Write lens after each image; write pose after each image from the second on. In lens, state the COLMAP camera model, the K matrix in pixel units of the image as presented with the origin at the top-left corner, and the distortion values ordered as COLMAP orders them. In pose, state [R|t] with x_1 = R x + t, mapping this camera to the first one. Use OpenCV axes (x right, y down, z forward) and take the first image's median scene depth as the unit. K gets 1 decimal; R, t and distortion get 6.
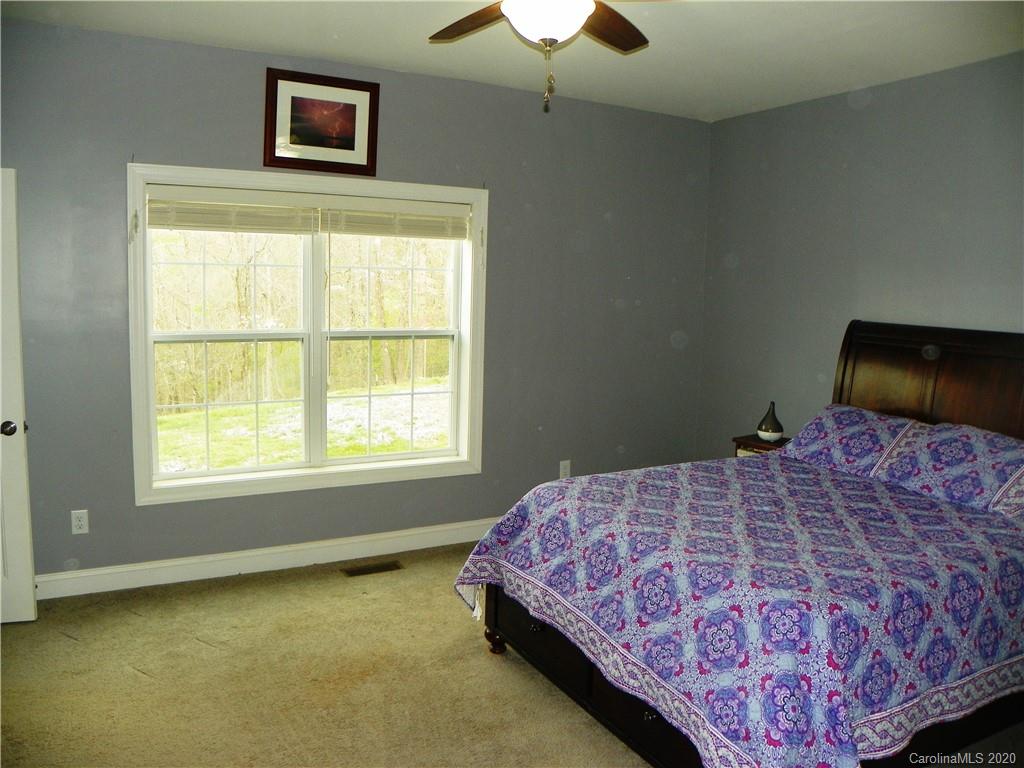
lens RADIAL K [[783.0, 0, 506.8], [0, 783.0, 381.8], [0, 0, 1]] dist [-0.168111, 0.126850]
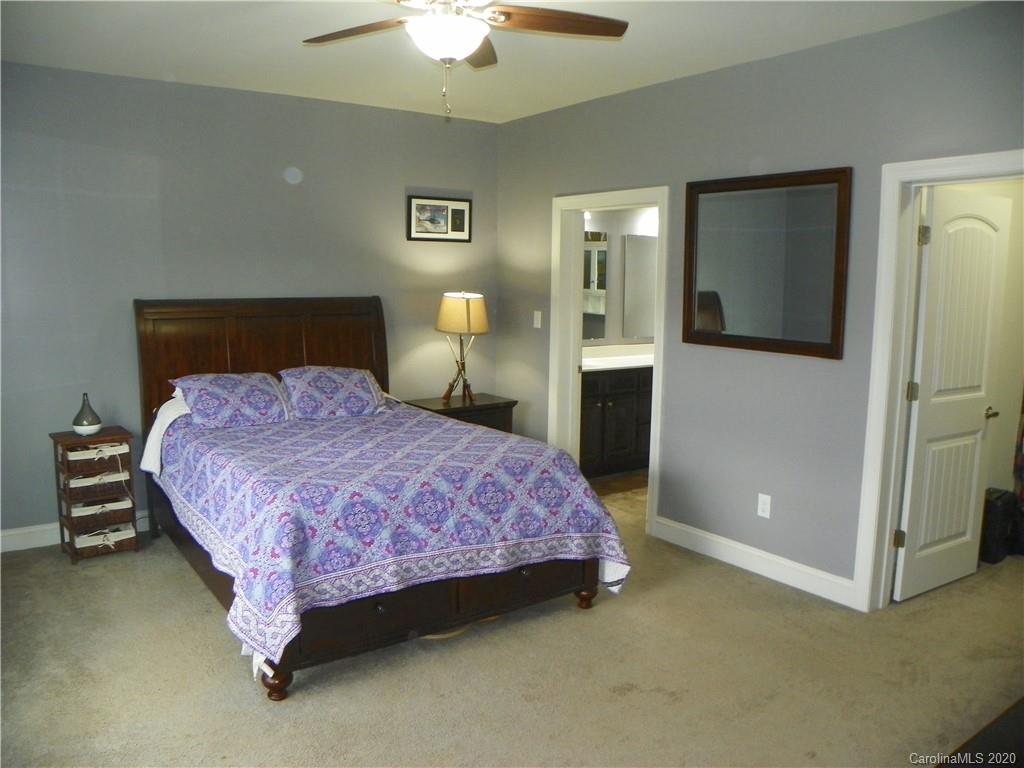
lens RADIAL K [[783.0, 0, 506.8], [0, 783.0, 381.8], [0, 0, 1]] dist [-0.168111, 0.126850]
pose [[-0.131601, -0.157207, 0.978758, -0.750622], [0.108550, 0.979122, 0.171861, -0.107418], [-0.985342, 0.128862, -0.111788, 0.724156]]
